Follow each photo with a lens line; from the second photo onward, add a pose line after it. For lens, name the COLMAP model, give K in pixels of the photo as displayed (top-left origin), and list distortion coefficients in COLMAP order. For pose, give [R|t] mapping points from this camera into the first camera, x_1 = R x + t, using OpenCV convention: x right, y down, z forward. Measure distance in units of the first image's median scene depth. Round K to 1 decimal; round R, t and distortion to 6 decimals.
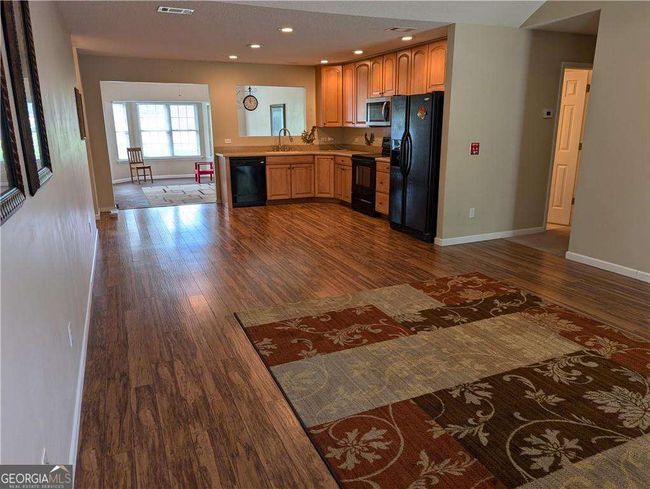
lens RADIAL K [[471.9, 0, 327.9], [0, 471.9, 245.0], [0, 0, 1]] dist [0.032737, -0.024618]
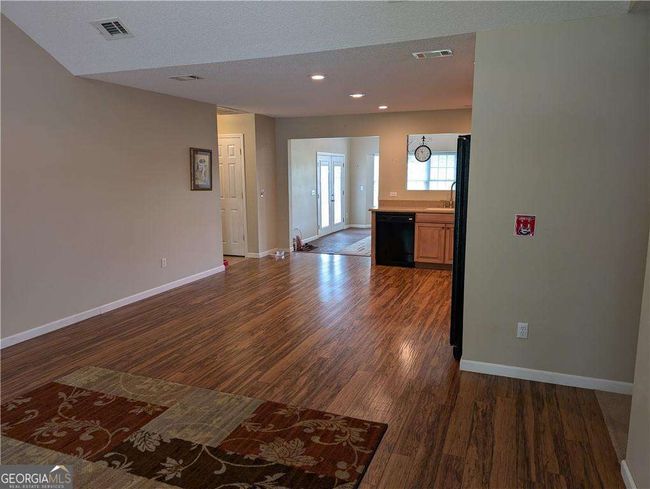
lens RADIAL K [[471.9, 0, 324.1], [0, 471.9, 244.2], [0, 0, 1]] dist [0.032737, -0.024618]
pose [[0.688333, 0.111984, -0.716699, 0.688199], [-0.178252, 0.983830, -0.017474, -0.150299], [0.703153, 0.139781, 0.697164, 0.492733]]
